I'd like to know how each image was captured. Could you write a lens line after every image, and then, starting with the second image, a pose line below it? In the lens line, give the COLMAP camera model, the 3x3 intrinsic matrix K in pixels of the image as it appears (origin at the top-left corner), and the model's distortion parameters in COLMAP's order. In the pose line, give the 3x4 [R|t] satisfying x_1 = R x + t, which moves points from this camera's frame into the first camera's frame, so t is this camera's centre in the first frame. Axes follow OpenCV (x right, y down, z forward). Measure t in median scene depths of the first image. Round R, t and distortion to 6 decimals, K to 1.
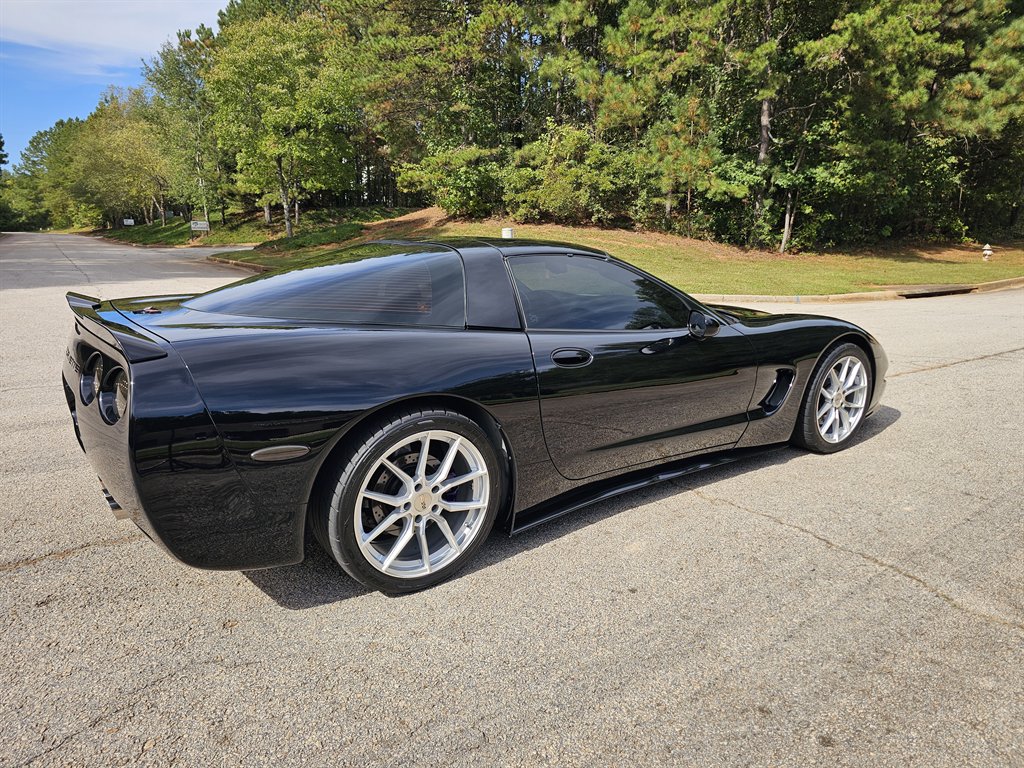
lens RADIAL K [[686.6, 0, 513.0], [0, 686.6, 383.1], [0, 0, 1]] dist [0.056960, -0.049385]
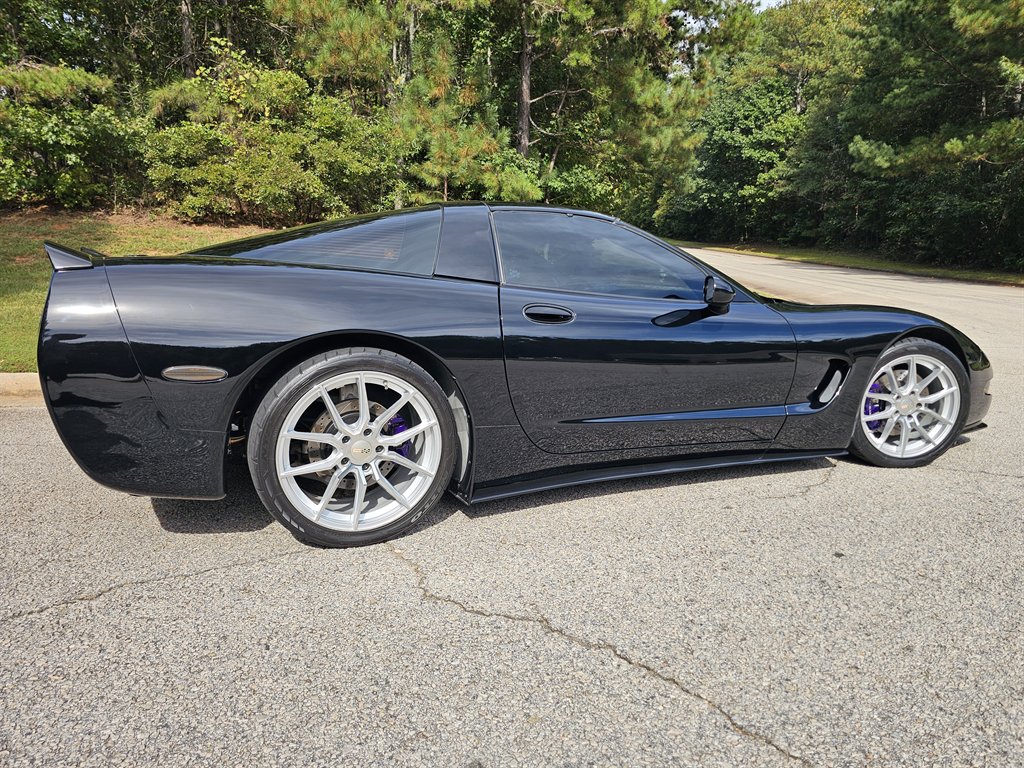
lens RADIAL K [[686.6, 0, 514.0], [0, 686.6, 378.8], [0, 0, 1]] dist [0.056960, -0.049385]
pose [[0.740559, -0.113689, 0.662304, -0.178375], [0.137050, 0.990422, 0.016769, -0.087472], [-0.657867, 0.078350, 0.749047, 0.442847]]
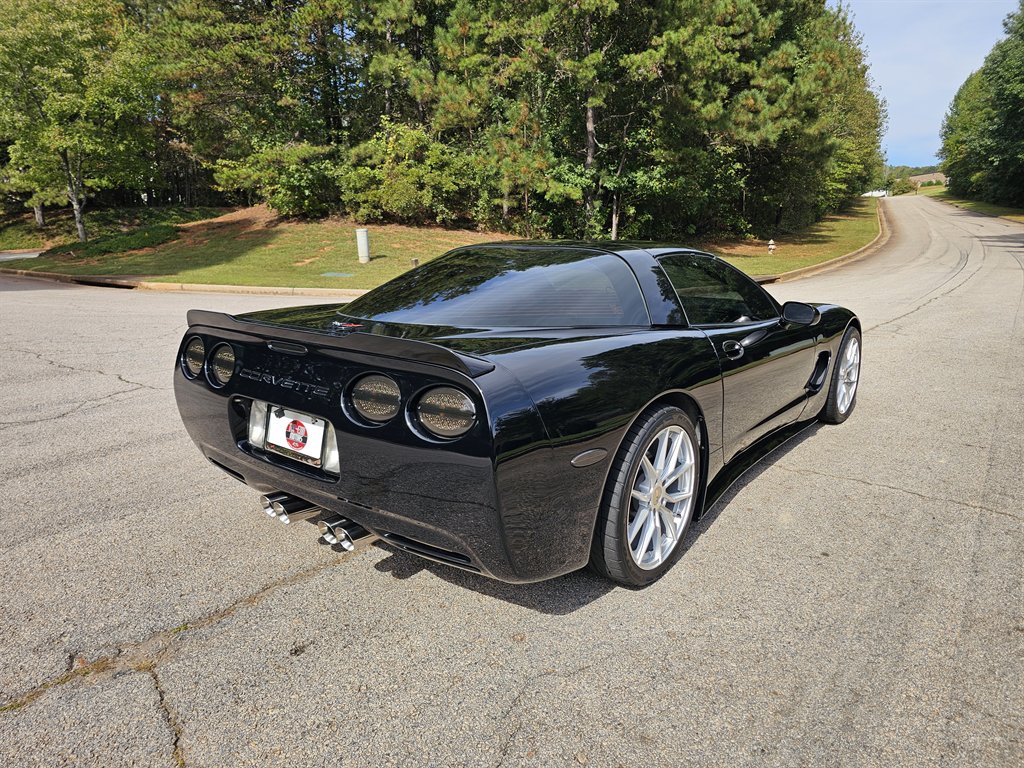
lens RADIAL K [[686.6, 0, 509.7], [0, 686.6, 389.2], [0, 0, 1]] dist [0.056960, -0.049385]
pose [[0.962567, -0.071810, 0.261359, -0.061206], [0.069653, 0.997417, 0.017519, -0.002175], [-0.261942, 0.001341, 0.965083, 0.005316]]
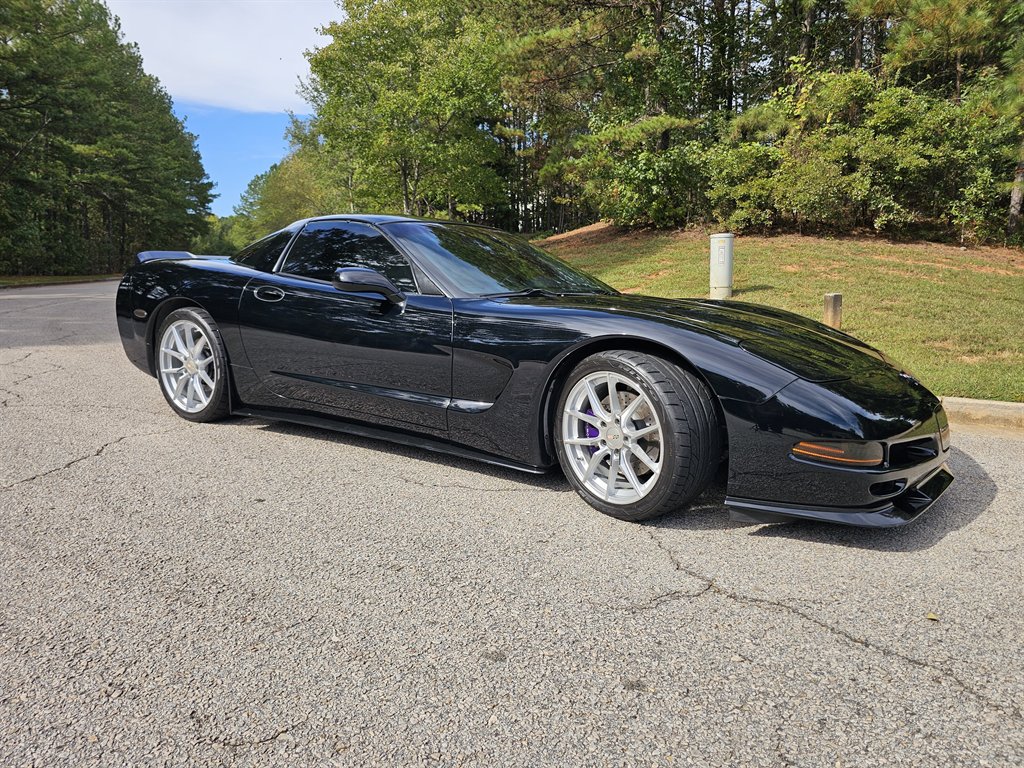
lens RADIAL K [[686.6, 0, 518.2], [0, 686.6, 381.3], [0, 0, 1]] dist [0.056960, -0.049385]
pose [[0.967710, 0.036491, -0.249412, -0.018092], [-0.048776, 0.997873, -0.043255, -0.072535], [0.247303, 0.054023, 0.967431, 0.388243]]
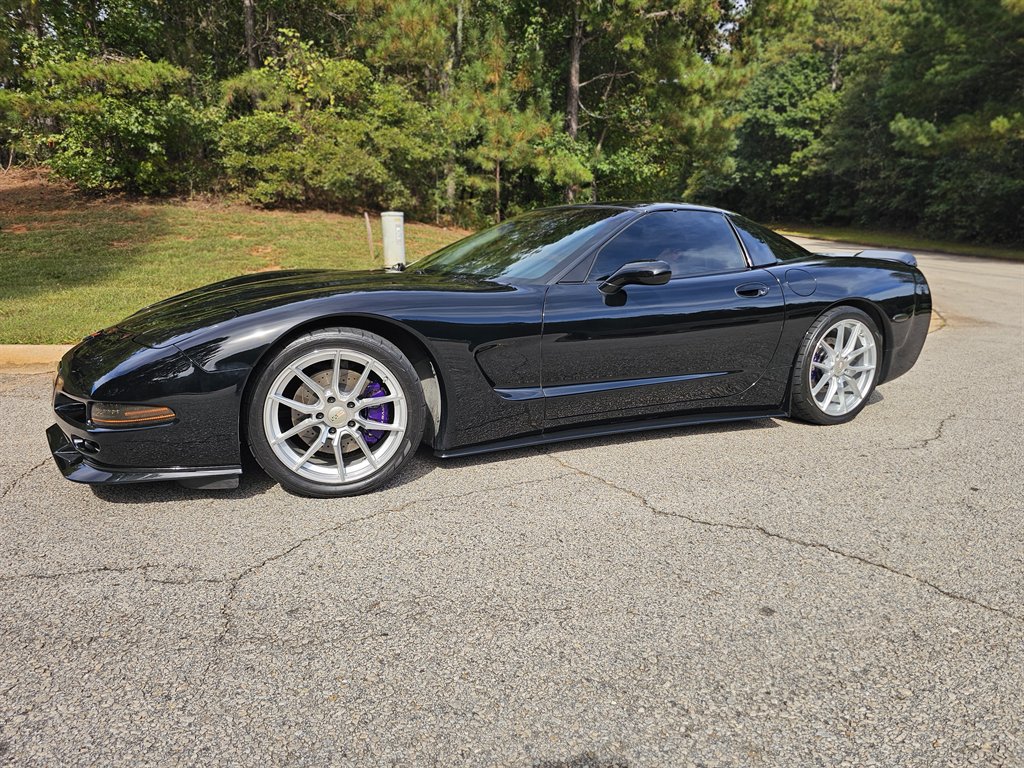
lens RADIAL K [[686.6, 0, 519.1], [0, 686.6, 375.0], [0, 0, 1]] dist [0.056960, -0.049385]
pose [[0.758598, -0.127376, 0.638987, -0.213312], [0.137614, 0.989904, 0.033953, -0.088949], [-0.636860, 0.062177, 0.768468, 0.445101]]
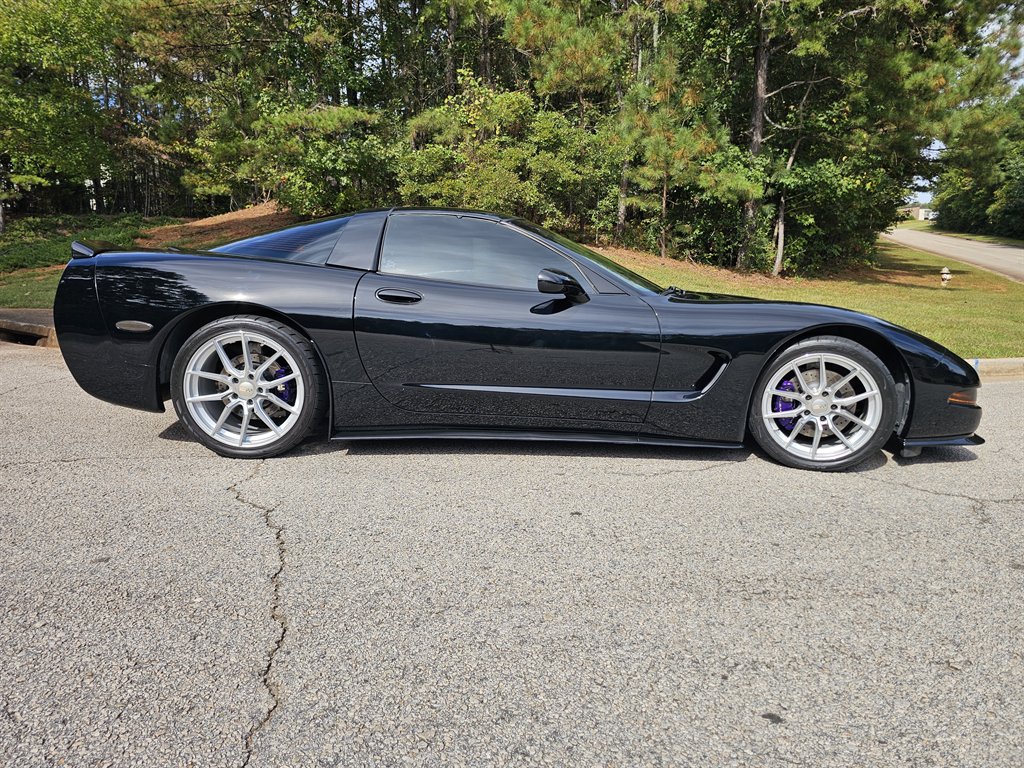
lens RADIAL K [[686.6, 0, 515.2], [0, 686.6, 379.8], [0, 0, 1]] dist [0.056960, -0.049385]
pose [[0.944492, -0.051191, 0.324522, -0.128319], [0.063536, 0.997599, -0.027551, -0.074390], [-0.322333, 0.046640, 0.945477, 0.387857]]
